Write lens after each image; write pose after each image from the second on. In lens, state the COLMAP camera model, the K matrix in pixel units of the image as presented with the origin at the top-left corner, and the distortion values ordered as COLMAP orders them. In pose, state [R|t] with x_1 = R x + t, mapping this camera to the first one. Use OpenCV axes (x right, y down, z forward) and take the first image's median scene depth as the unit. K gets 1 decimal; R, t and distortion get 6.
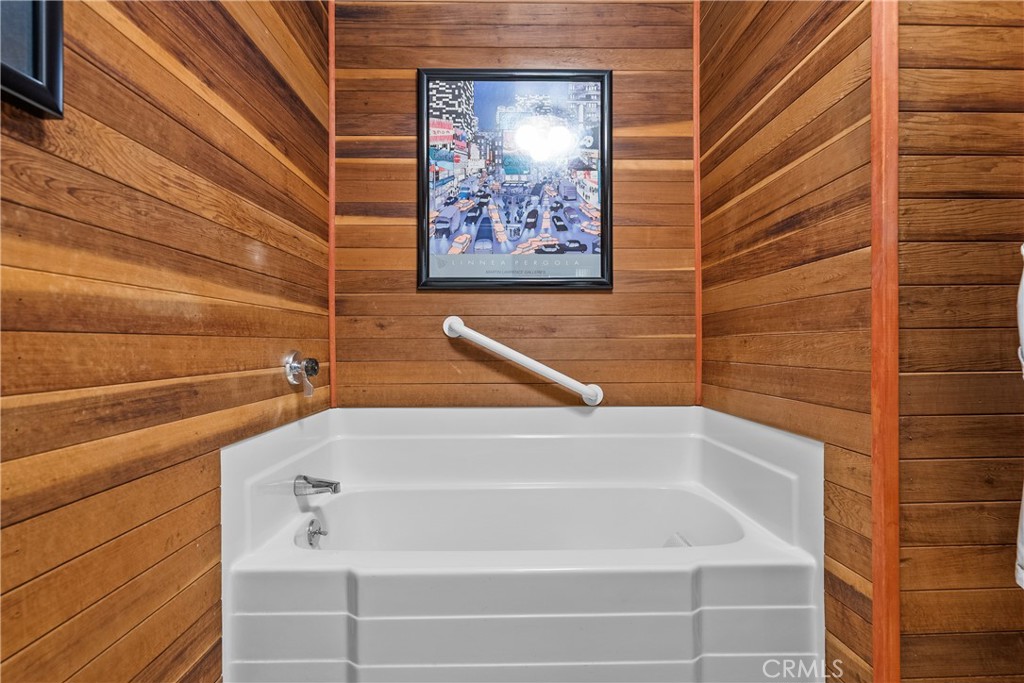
lens RADIAL K [[482.1, 0, 513.3], [0, 482.1, 344.0], [0, 0, 1]] dist [-0.000375, -0.000108]
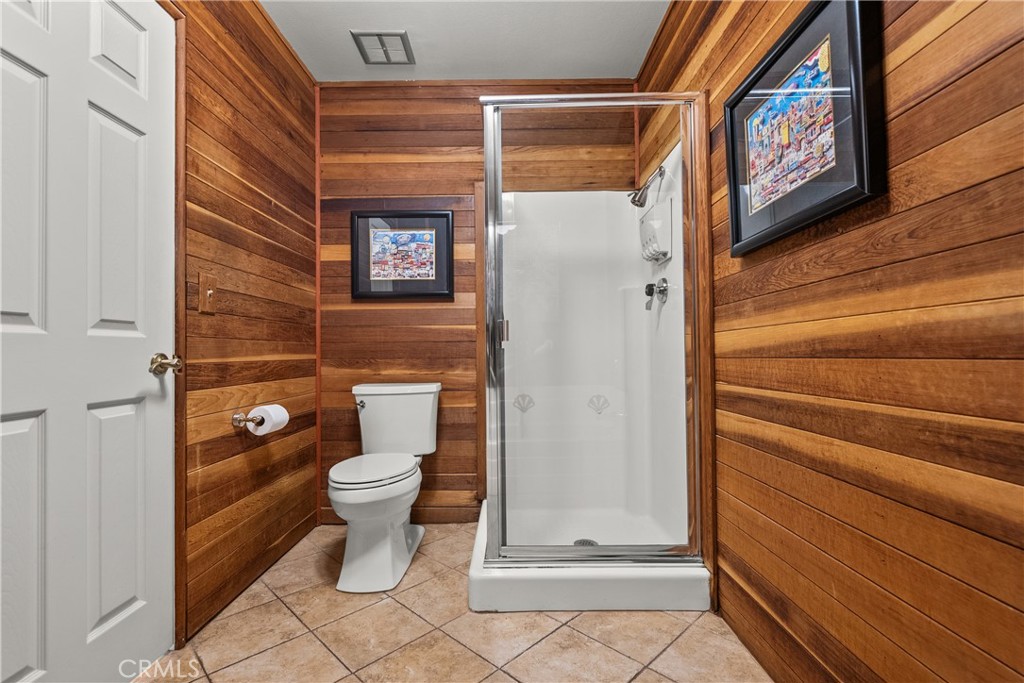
lens RADIAL K [[482.1, 0, 508.7], [0, 482.1, 343.9], [0, 0, 1]] dist [-0.000375, -0.000108]
pose [[-0.999573, 0.020033, 0.021283, 0.011036], [0.019577, 0.999579, -0.021427, -0.051246], [-0.021704, -0.021001, -0.999544, 2.067544]]
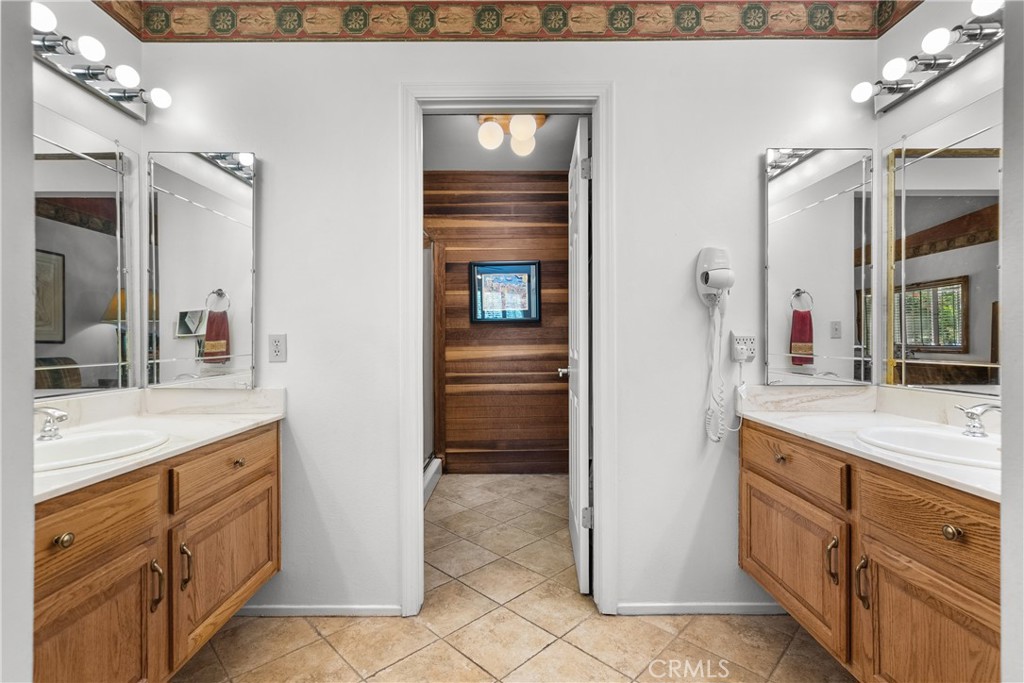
lens RADIAL K [[482.1, 0, 509.9], [0, 482.1, 339.8], [0, 0, 1]] dist [-0.000375, -0.000108]
pose [[-0.011608, 0.010594, -0.999877, 3.906000], [0.005873, 0.999927, 0.010526, -0.288121], [0.999915, -0.005750, -0.011669, 0.653207]]
